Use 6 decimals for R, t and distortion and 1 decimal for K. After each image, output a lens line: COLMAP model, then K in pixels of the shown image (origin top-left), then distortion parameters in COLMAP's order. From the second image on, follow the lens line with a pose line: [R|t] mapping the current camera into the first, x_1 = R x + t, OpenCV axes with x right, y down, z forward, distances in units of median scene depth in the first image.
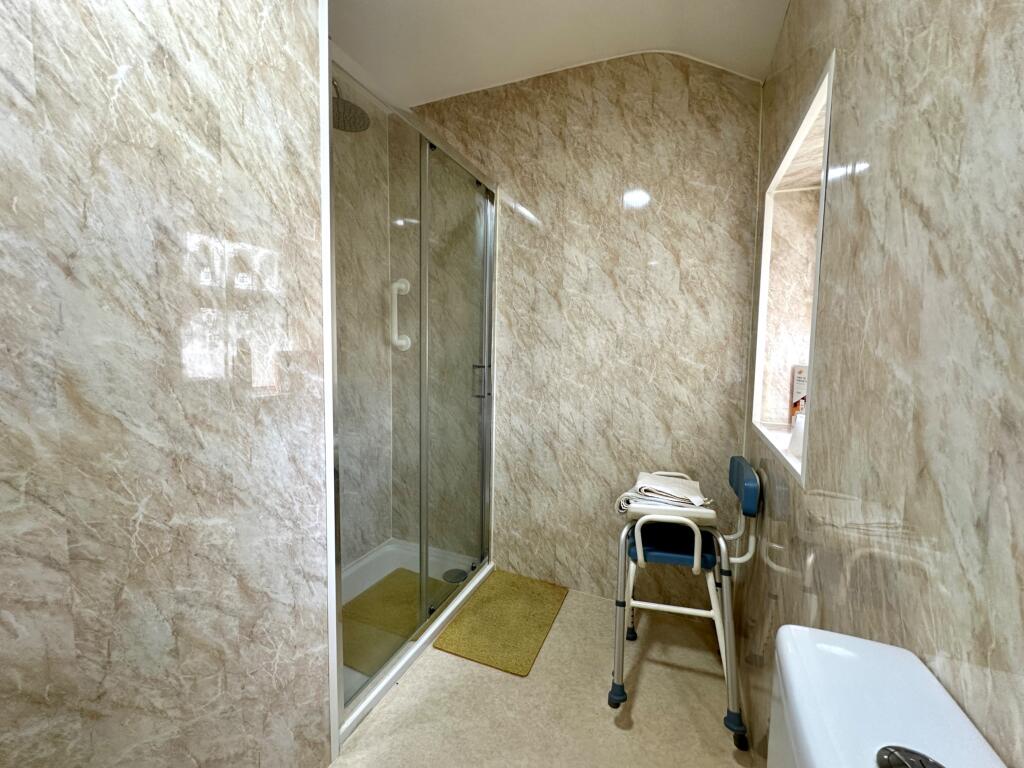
lens RADIAL K [[414.2, 0, 507.5], [0, 414.2, 382.2], [0, 0, 1]] dist [-0.001187, 0.000051]
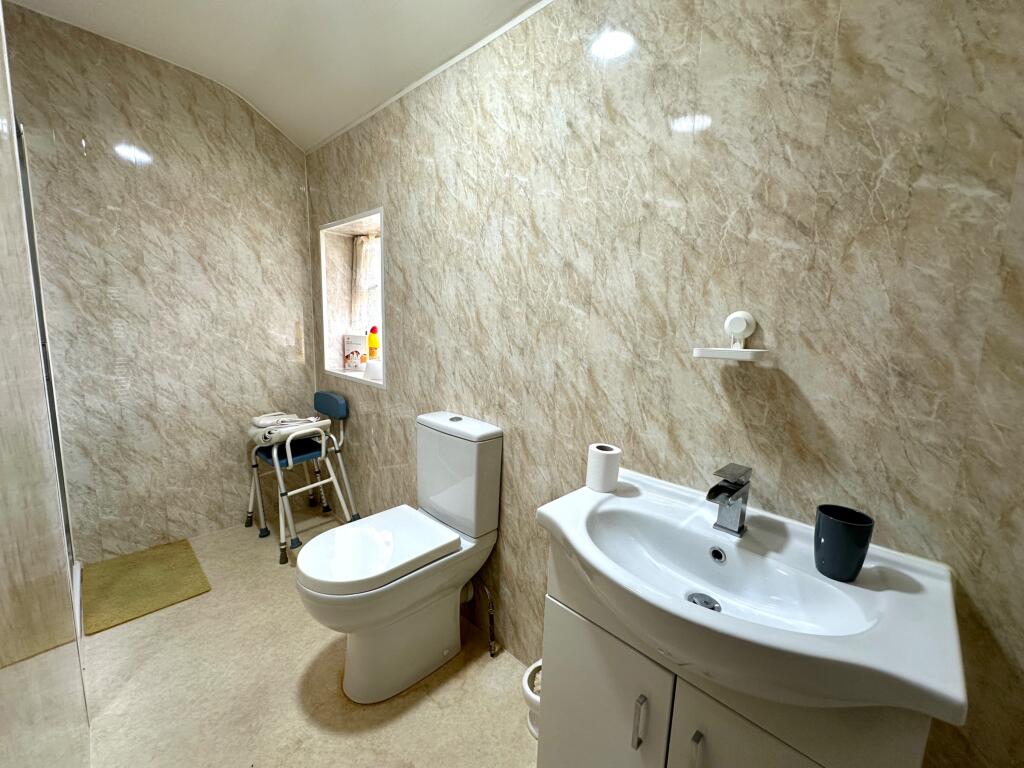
lens RADIAL K [[414.2, 0, 511.6], [0, 414.2, 384.2], [0, 0, 1]] dist [-0.001187, 0.000051]
pose [[0.363808, -0.140205, 0.920862, -0.557090], [0.050440, 0.990122, 0.130823, -0.021296], [-0.930107, -0.001146, 0.367286, -0.252330]]
